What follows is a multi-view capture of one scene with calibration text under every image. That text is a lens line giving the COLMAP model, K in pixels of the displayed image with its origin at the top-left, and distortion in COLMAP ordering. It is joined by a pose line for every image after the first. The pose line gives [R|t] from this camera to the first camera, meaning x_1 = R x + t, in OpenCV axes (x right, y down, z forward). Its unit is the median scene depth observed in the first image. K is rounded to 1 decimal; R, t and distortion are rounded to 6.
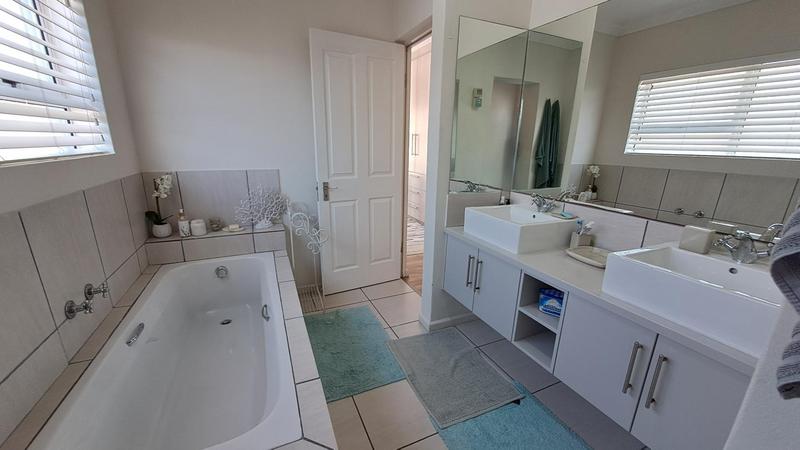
lens RADIAL K [[316.7, 0, 399.2], [0, 316.7, 228.0], [0, 0, 1]] dist [-0.002972, 0.001130]
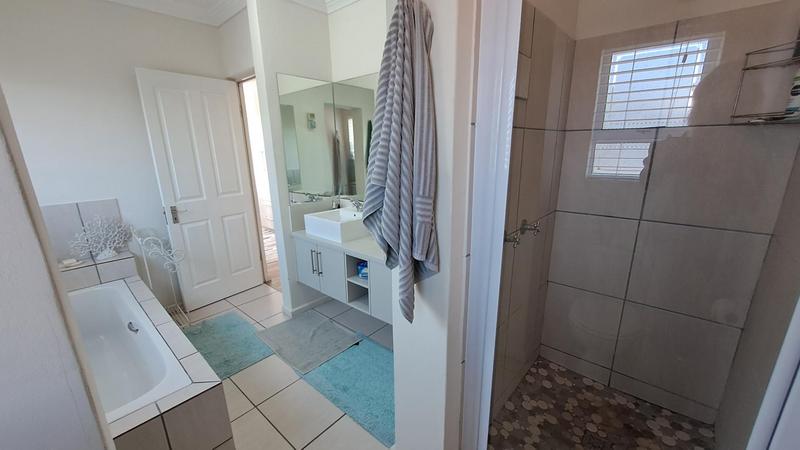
lens RADIAL K [[316.7, 0, 395.7], [0, 316.7, 231.0], [0, 0, 1]] dist [-0.002972, 0.001130]
pose [[0.913358, -0.136872, 0.383462, 0.036644], [0.139857, 0.989965, 0.020234, 0.024307], [-0.382383, 0.035149, 0.923335, -0.299598]]
